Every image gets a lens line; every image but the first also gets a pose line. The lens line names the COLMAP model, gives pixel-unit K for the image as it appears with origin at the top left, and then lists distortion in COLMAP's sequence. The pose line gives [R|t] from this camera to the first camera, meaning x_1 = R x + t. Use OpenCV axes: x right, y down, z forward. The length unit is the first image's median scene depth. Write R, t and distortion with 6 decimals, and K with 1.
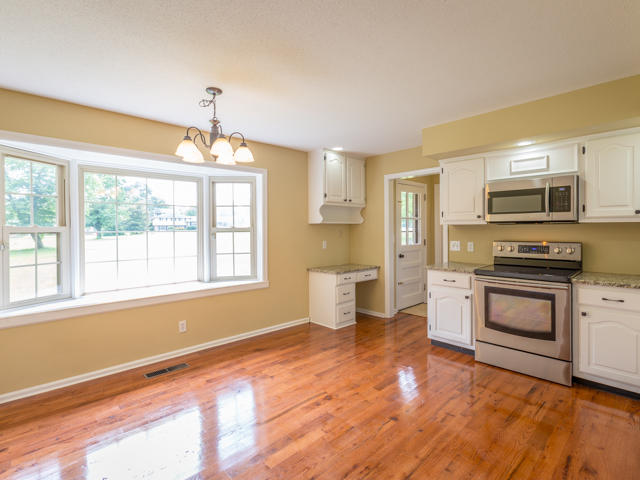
lens RADIAL K [[318.6, 0, 319.5], [0, 318.6, 229.3], [0, 0, 1]] dist [-0.002948, -0.000225]
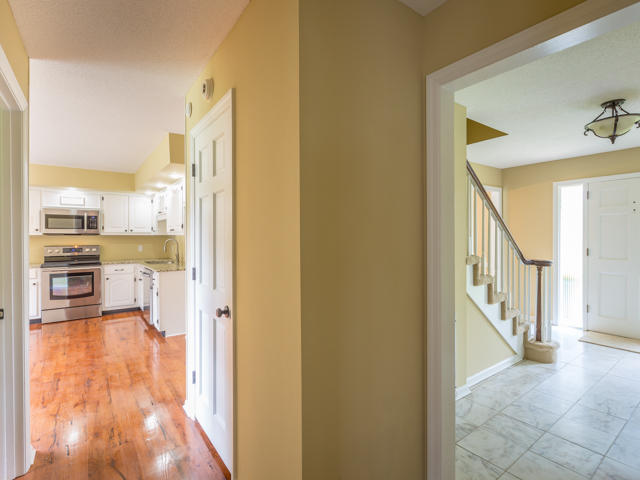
lens RADIAL K [[318.5, 0, 319.4], [0, 318.5, 237.5], [0, 0, 1]] dist [-0.001086, 0.000181]
pose [[0.118316, -0.001596, 0.992975, -0.814480], [0.002250, 0.999997, 0.001339, -0.004289], [-0.992973, 0.002075, 0.118319, -0.477731]]
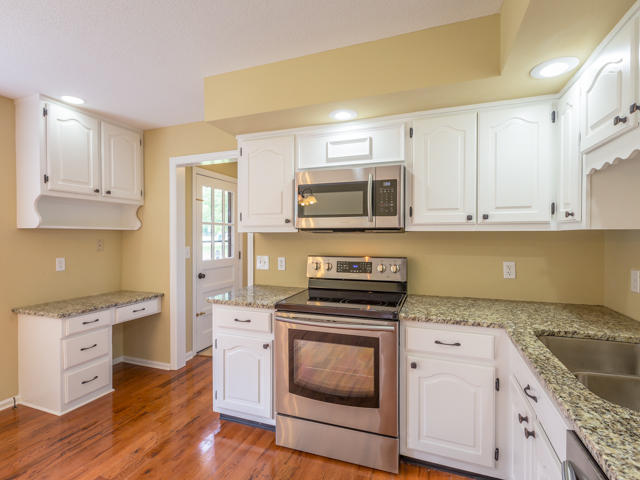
lens RADIAL K [[318.5, 0, 319.4], [0, 318.5, 237.5], [0, 0, 1]] dist [-0.001086, 0.000181]
pose [[0.895366, 0.003439, 0.445318, 0.261155], [-0.003863, 0.999993, 0.000044, -0.004734], [-0.445315, -0.001760, 0.895372, 0.361339]]
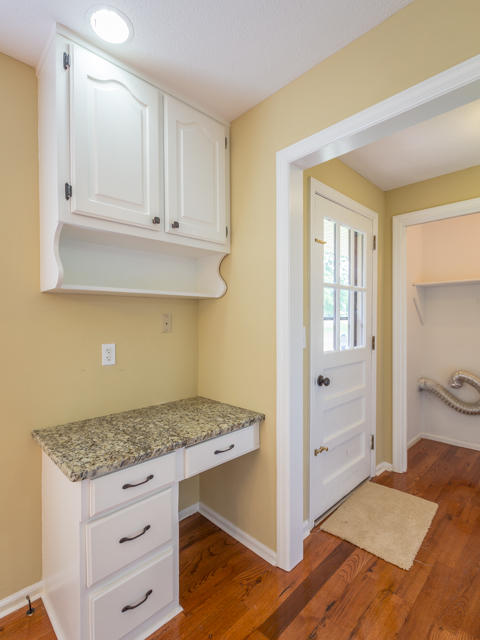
lens RADIAL K [[318.5, 0, 240.0], [0, 318.5, 320.0], [0, 0, 1]] dist [-0.001086, 0.000181]
pose [[0.999742, 0.004388, 0.022282, 0.218596], [-0.004515, 0.999974, 0.005676, 0.011597], [-0.022257, -0.005775, 0.999736, 0.914915]]
